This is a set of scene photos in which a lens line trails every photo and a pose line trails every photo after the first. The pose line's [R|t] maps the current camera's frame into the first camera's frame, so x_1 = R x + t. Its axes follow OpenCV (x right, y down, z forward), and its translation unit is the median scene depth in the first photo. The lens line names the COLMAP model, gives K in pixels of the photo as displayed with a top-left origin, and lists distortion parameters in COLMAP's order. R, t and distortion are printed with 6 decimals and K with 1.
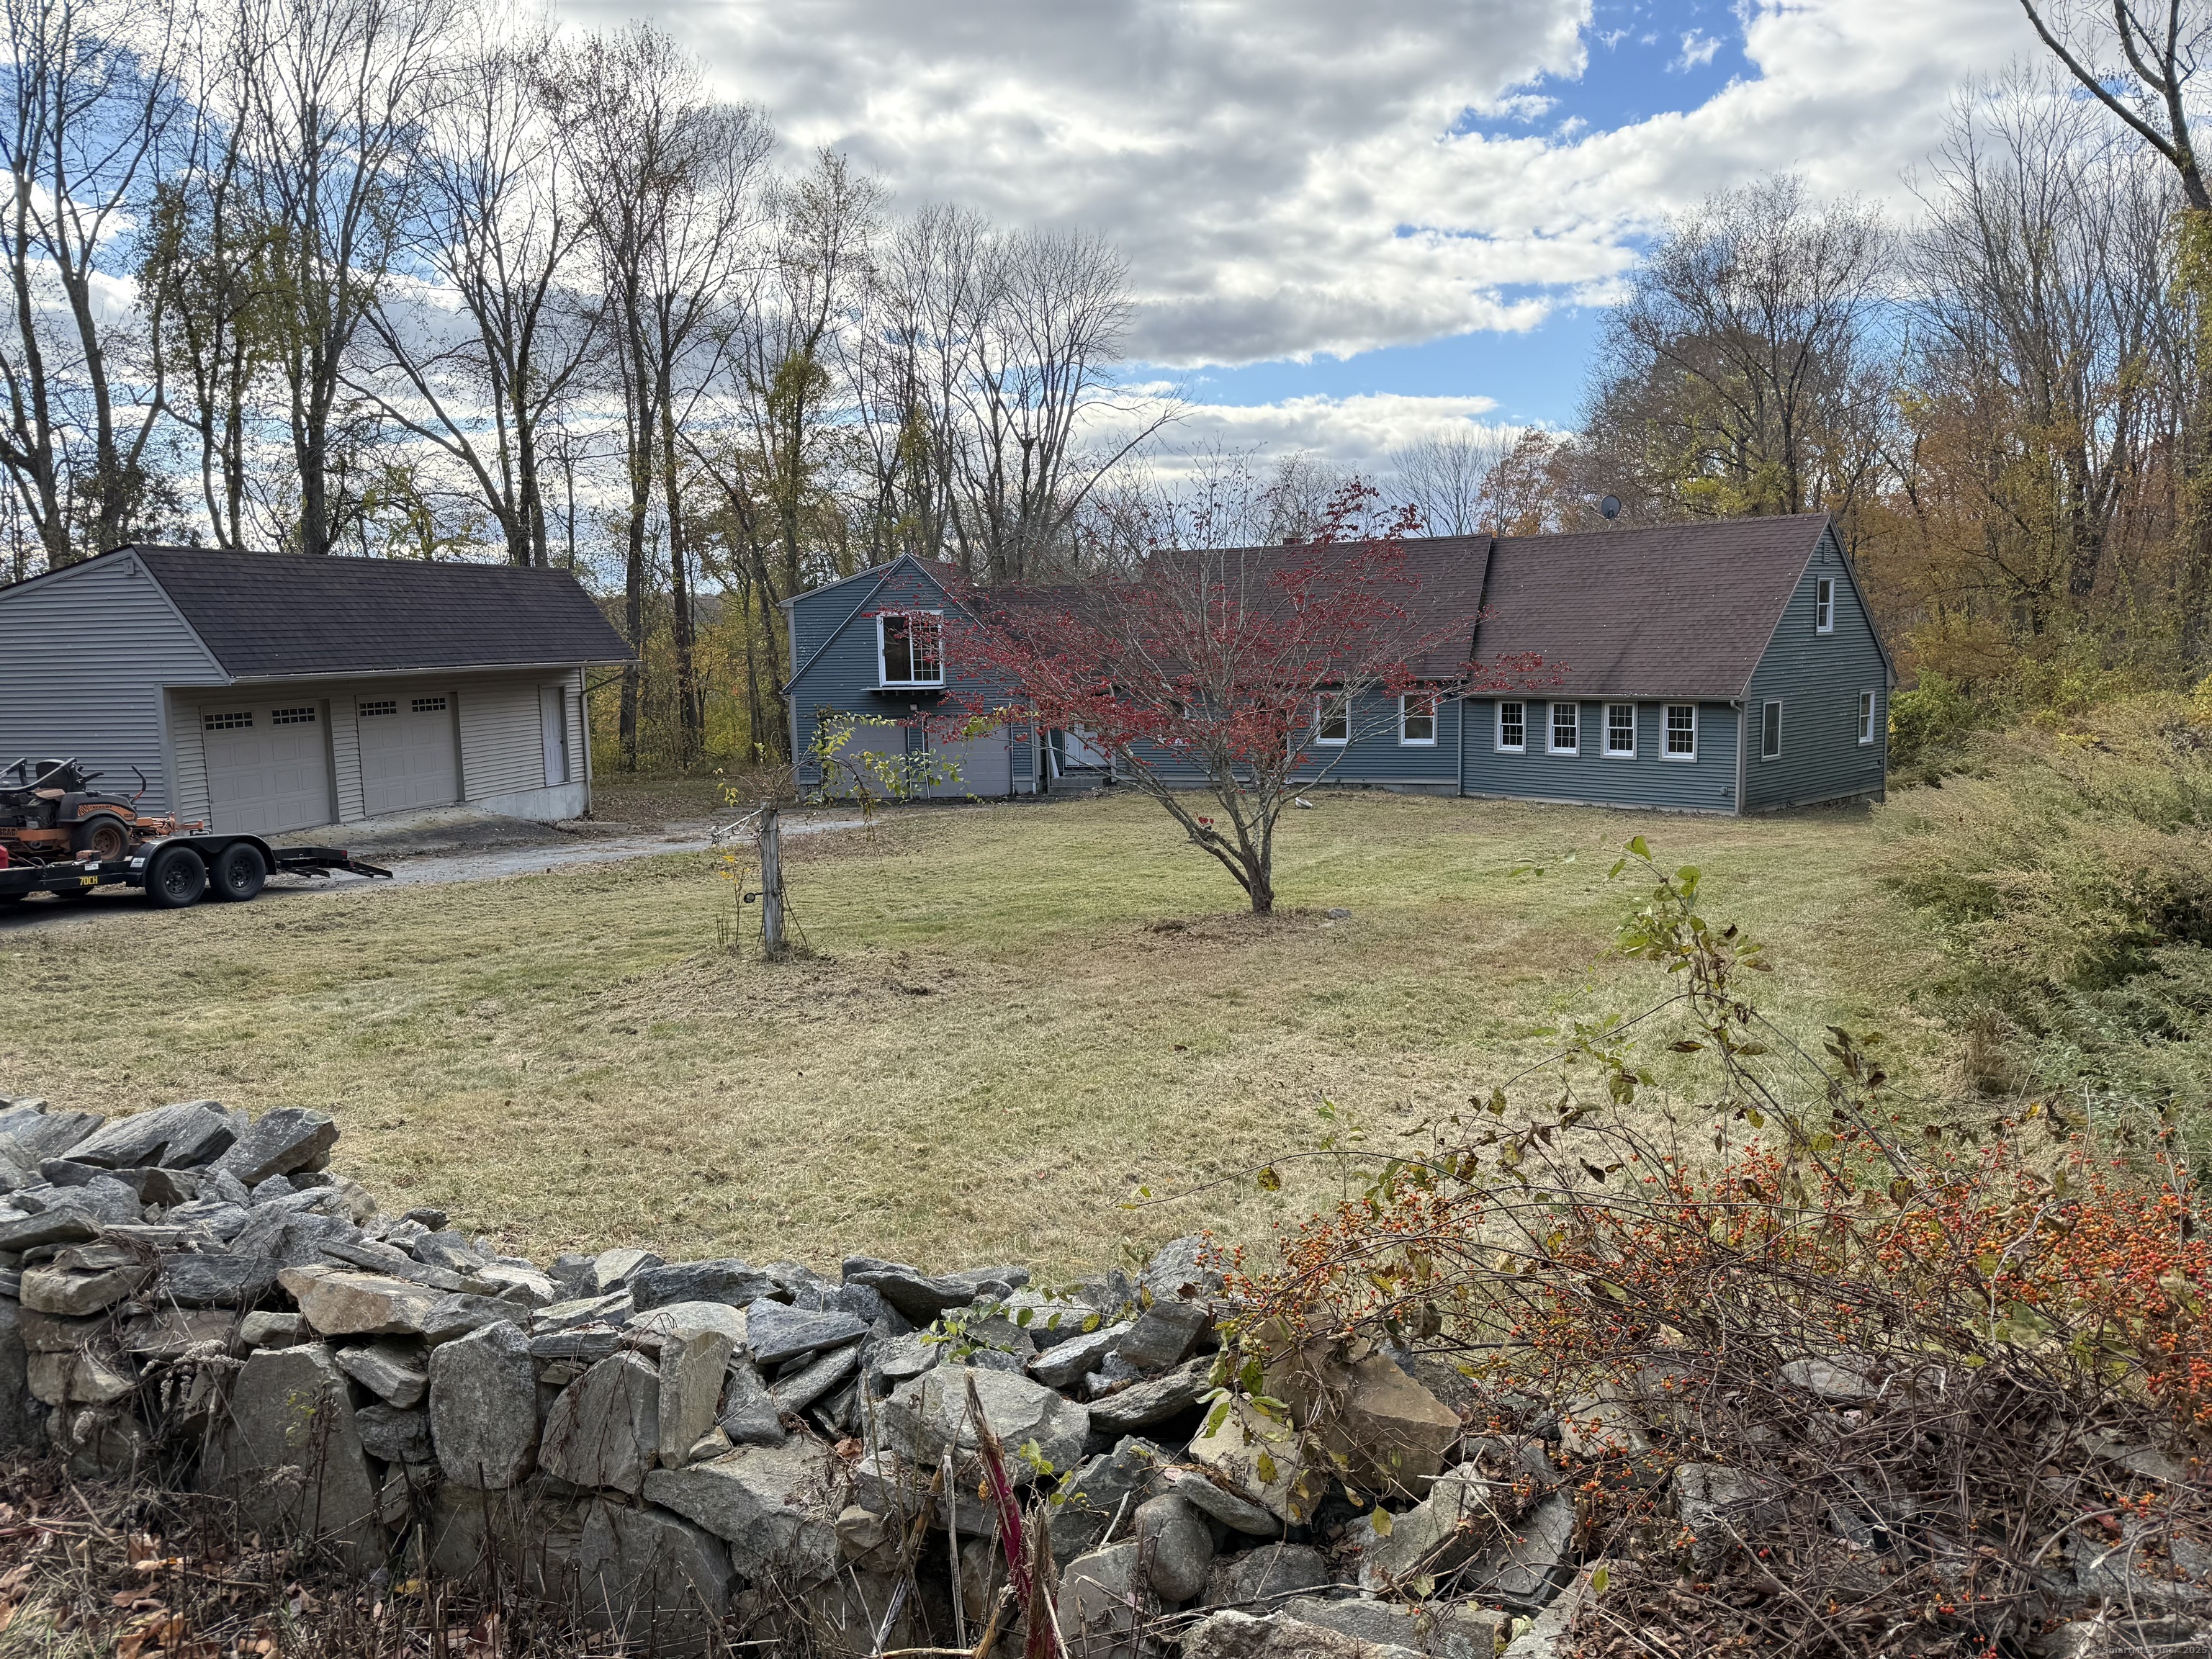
lens RADIAL K [[1490.5, 0, 1105.5], [0, 1490.5, 832.5], [0, 0, 1]] dist [0.037456, -0.029527]
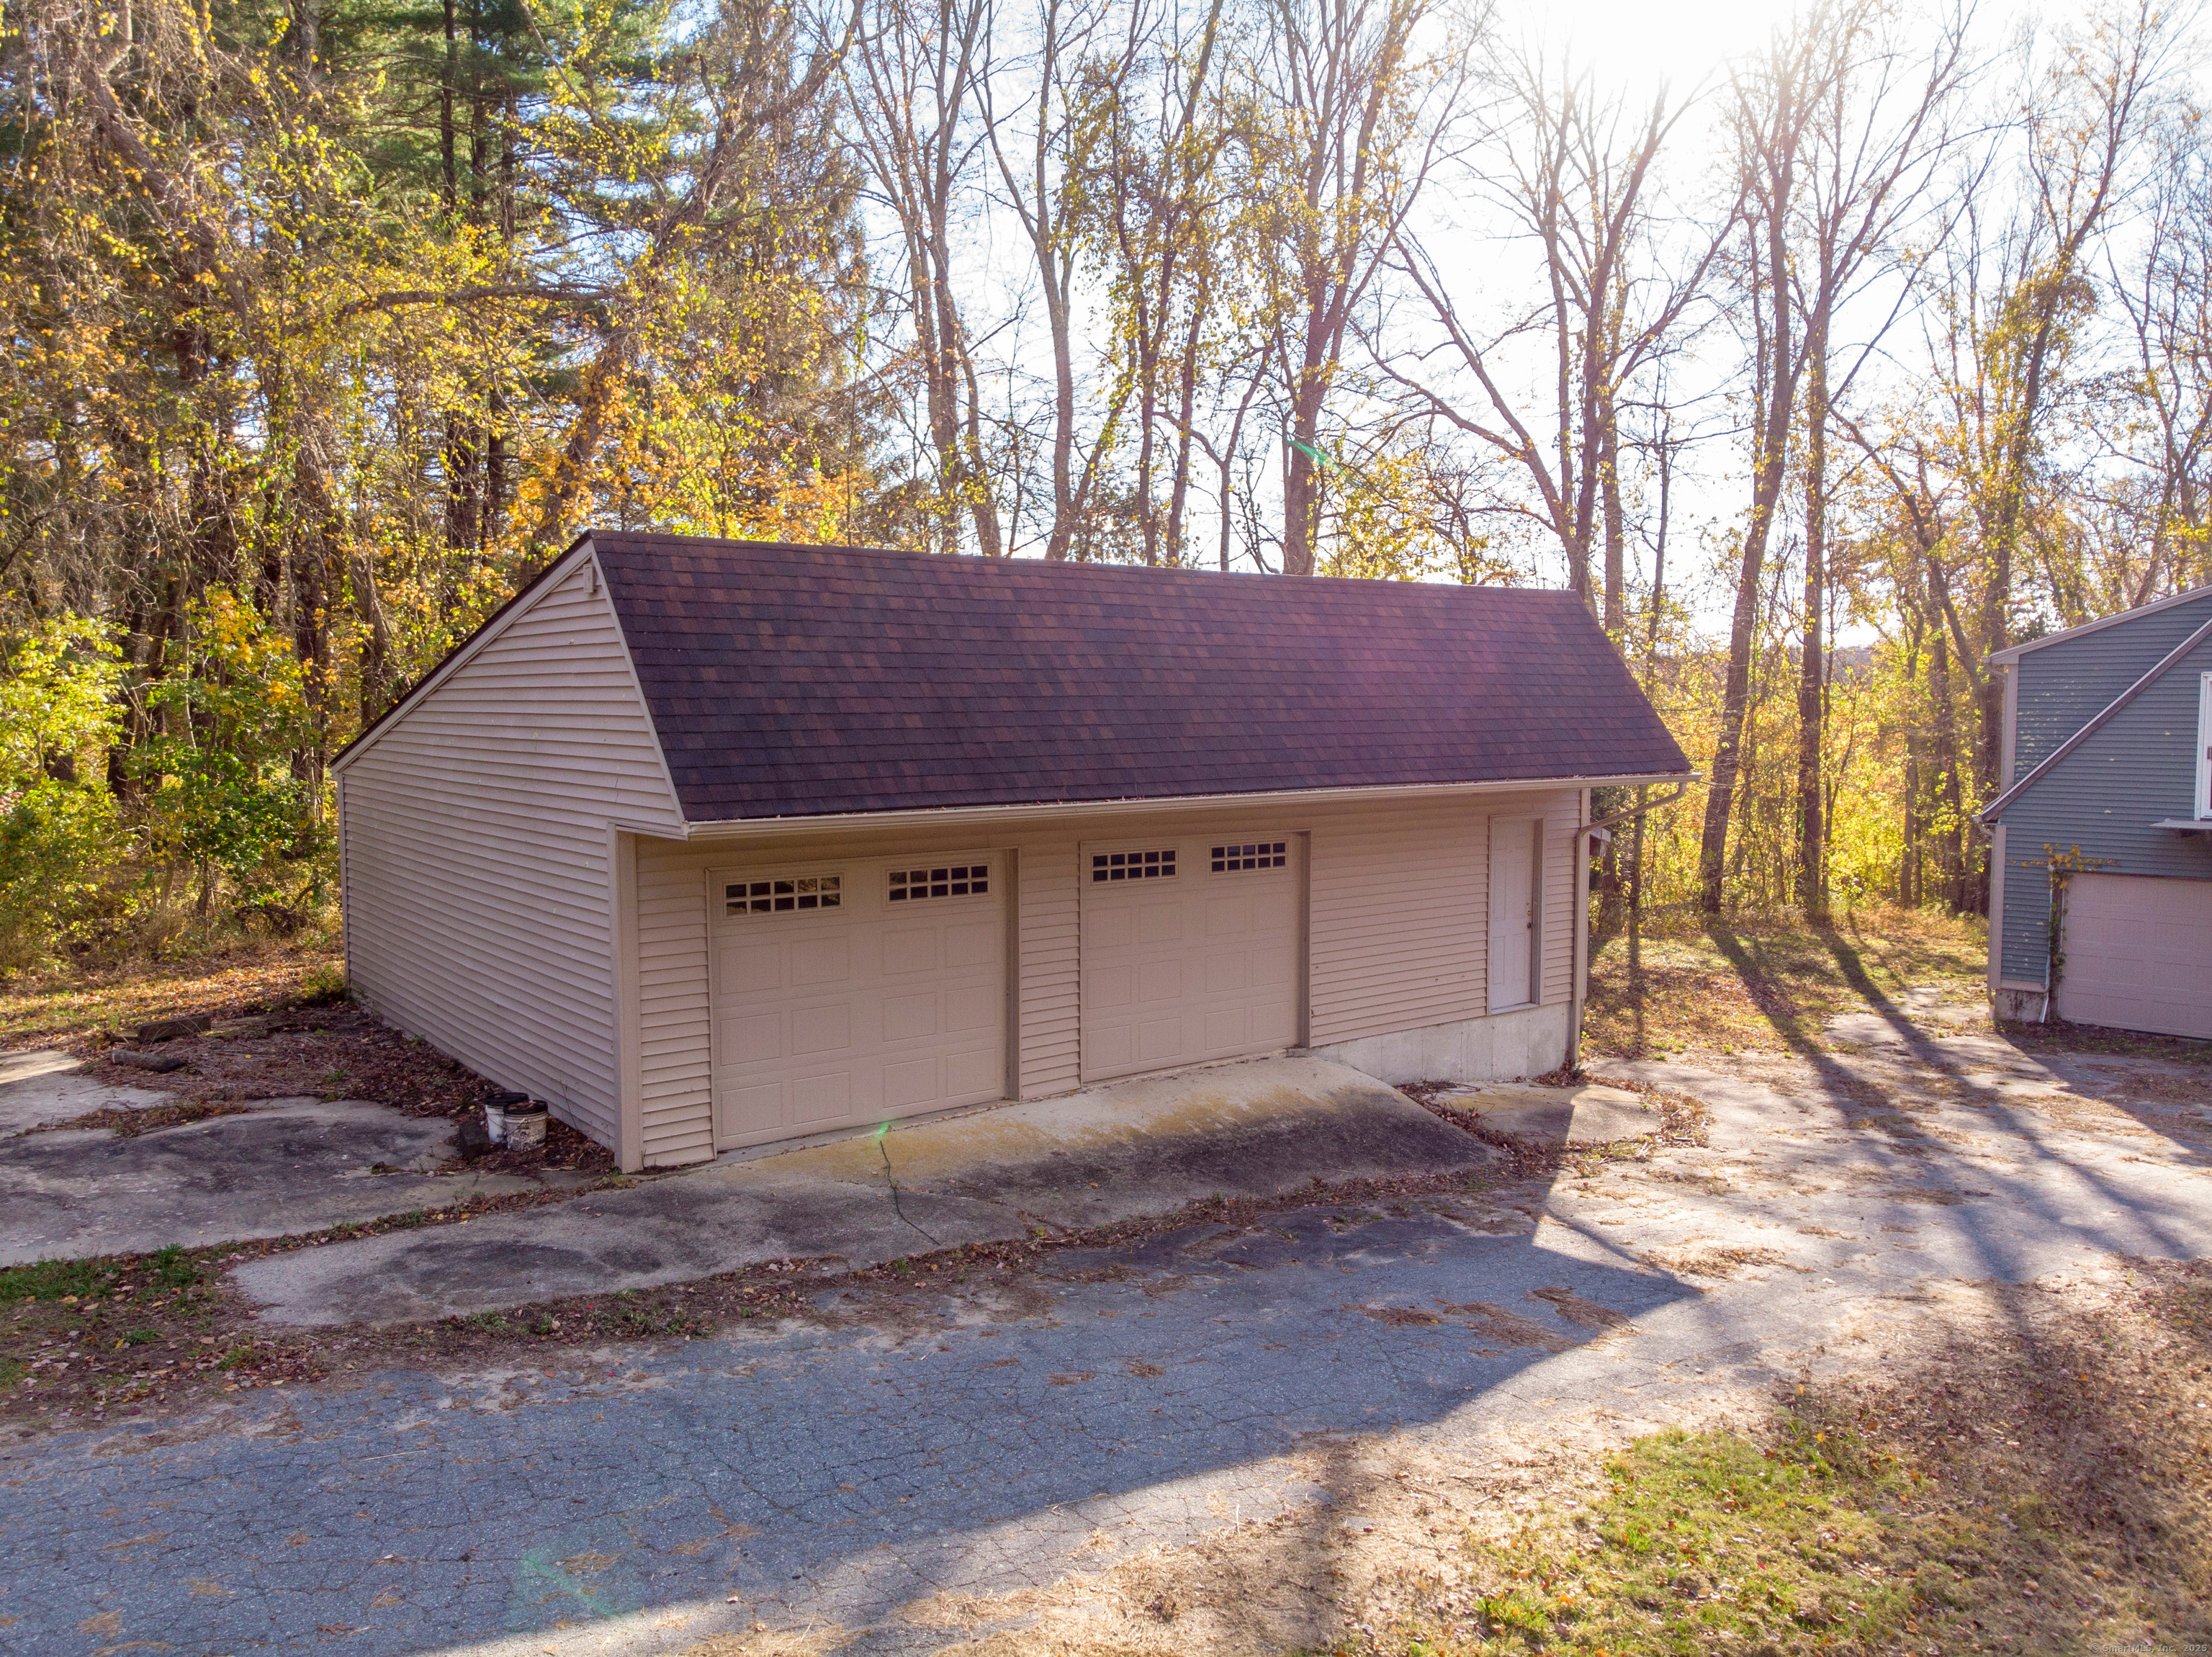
lens RADIAL K [[1585.8, 0, 1127.6], [0, 1585.8, 835.5], [0, 0, 1]] dist [0.005620, -0.017255]
pose [[0.774108, 0.073234, -0.628803, -0.077890], [-0.097417, 0.995236, -0.004017, -0.046127], [0.625513, 0.064365, 0.777554, 0.299430]]
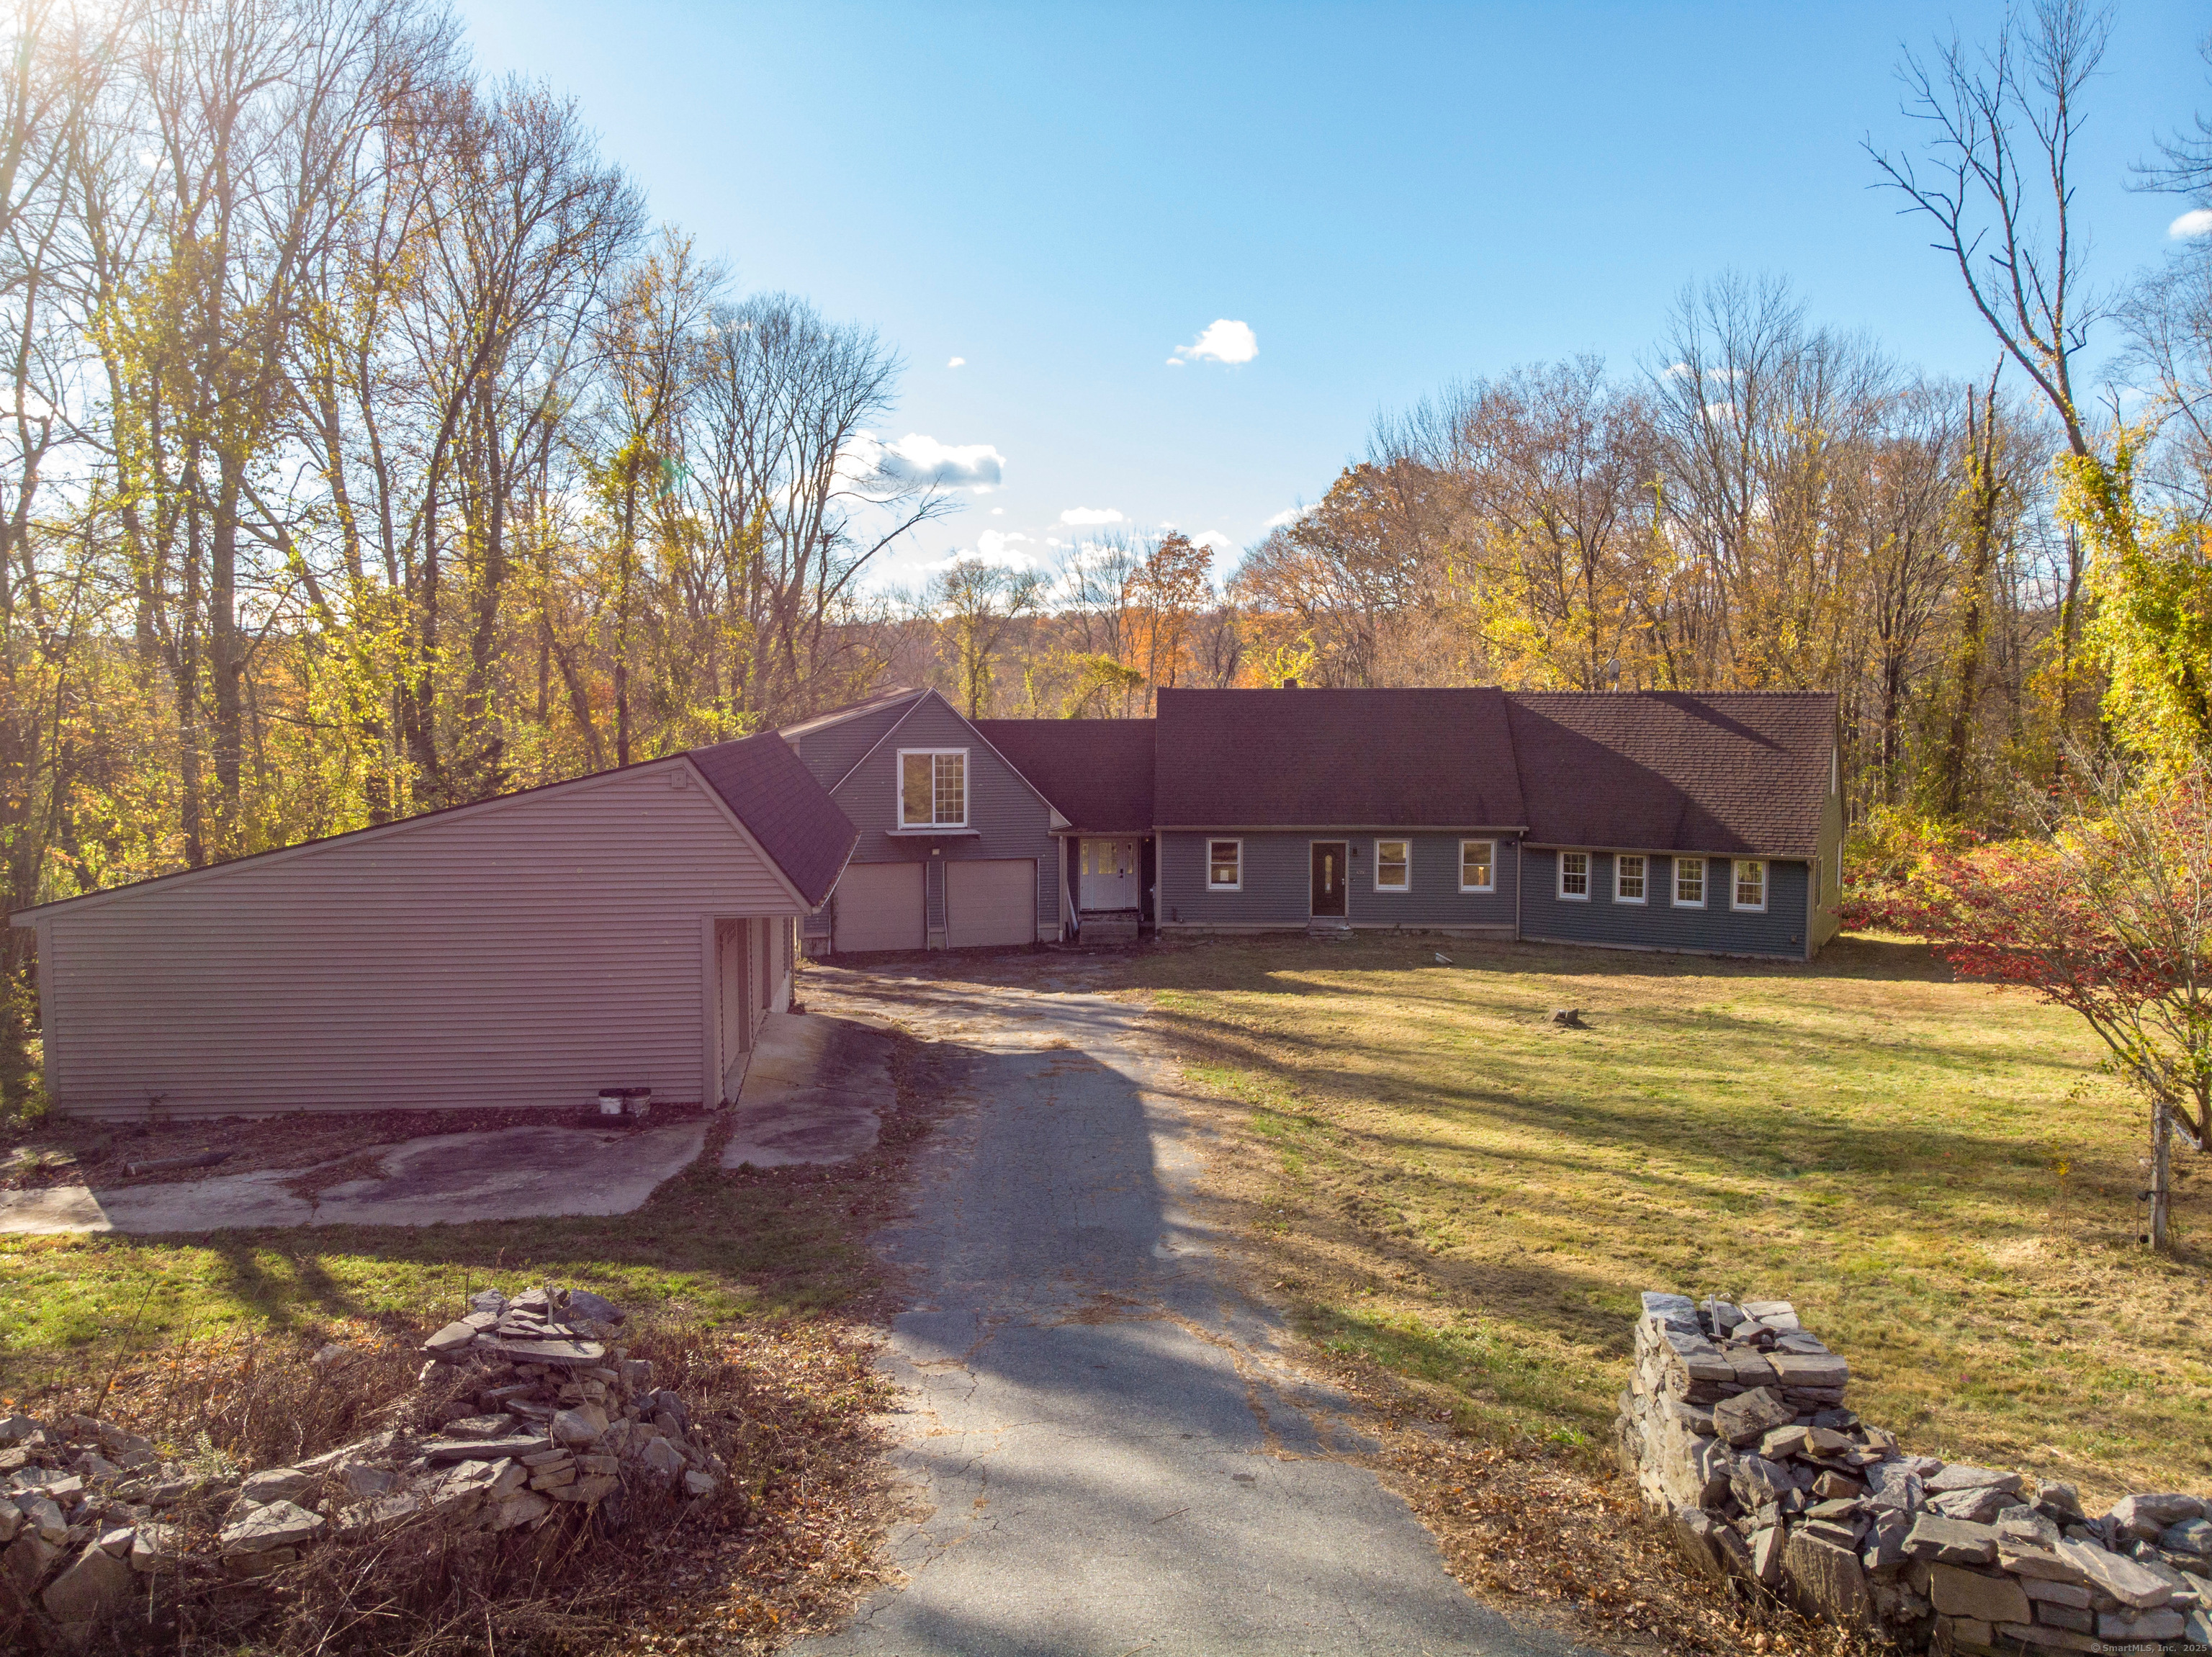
lens RADIAL K [[1585.8, 0, 1088.6], [0, 1585.8, 833.7], [0, 0, 1]] dist [0.005620, -0.017255]
pose [[0.944064, -0.005357, 0.329719, -0.305979], [0.020774, 0.998848, -0.043253, -0.042596], [-0.329107, 0.047683, 0.943088, 0.033116]]
